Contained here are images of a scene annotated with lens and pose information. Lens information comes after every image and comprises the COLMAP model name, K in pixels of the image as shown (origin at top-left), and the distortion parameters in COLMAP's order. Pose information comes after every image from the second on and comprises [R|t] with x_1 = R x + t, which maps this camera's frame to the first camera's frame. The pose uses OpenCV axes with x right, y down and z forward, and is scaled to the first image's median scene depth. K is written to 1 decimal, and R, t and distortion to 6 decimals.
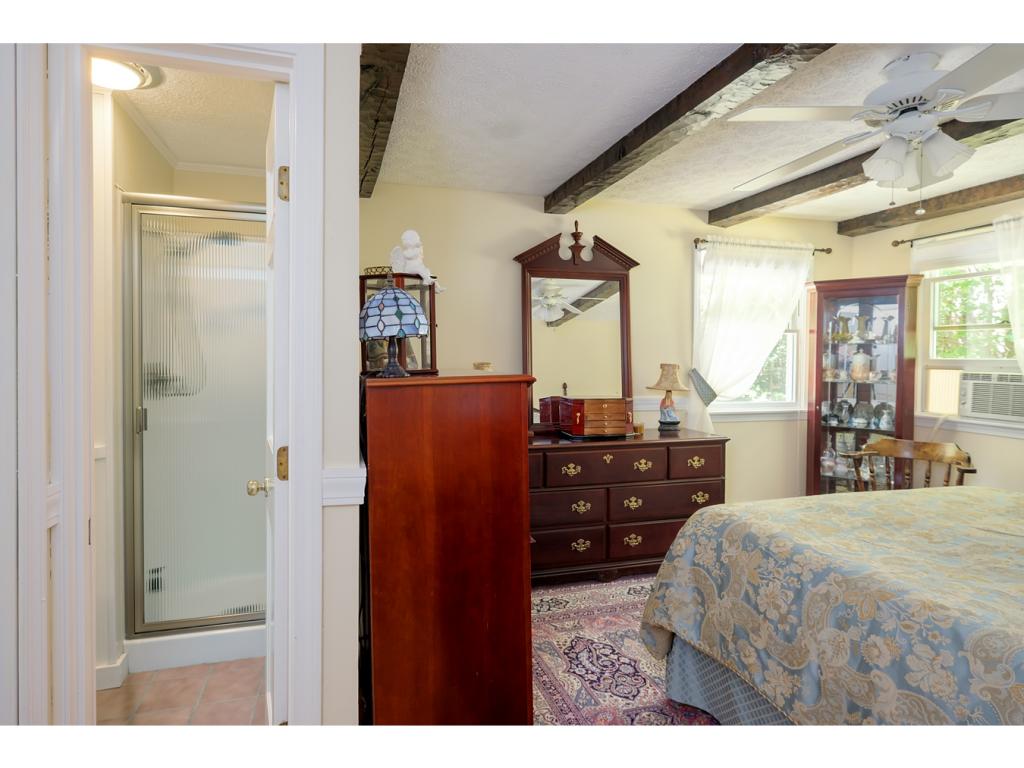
lens RADIAL K [[580.7, 0, 512.0], [0, 580.7, 384.0], [0, 0, 1]] dist [0.000029, -0.000022]
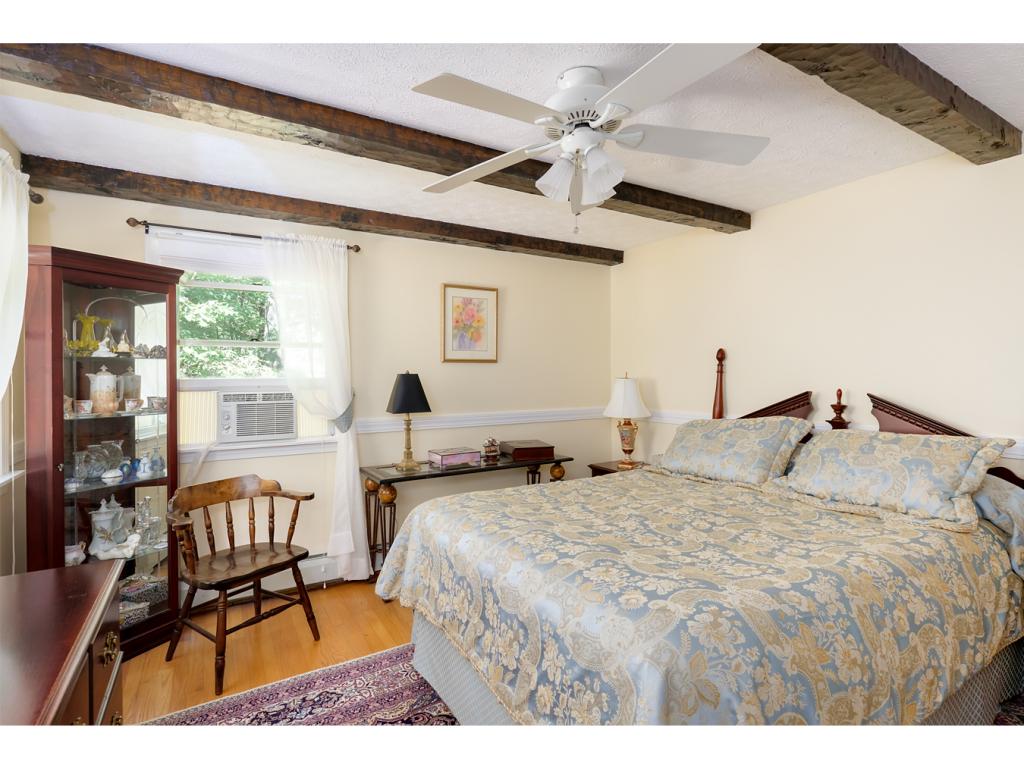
lens RADIAL K [[498.9, 0, 512.0], [0, 498.9, 384.0], [0, 0, 1]] dist [-0.002204, -0.000300]
pose [[-0.225463, -0.021791, 0.974008, -0.065273], [0.052993, 0.997995, 0.034595, -0.038144], [-0.972809, 0.059416, -0.223856, 0.745049]]
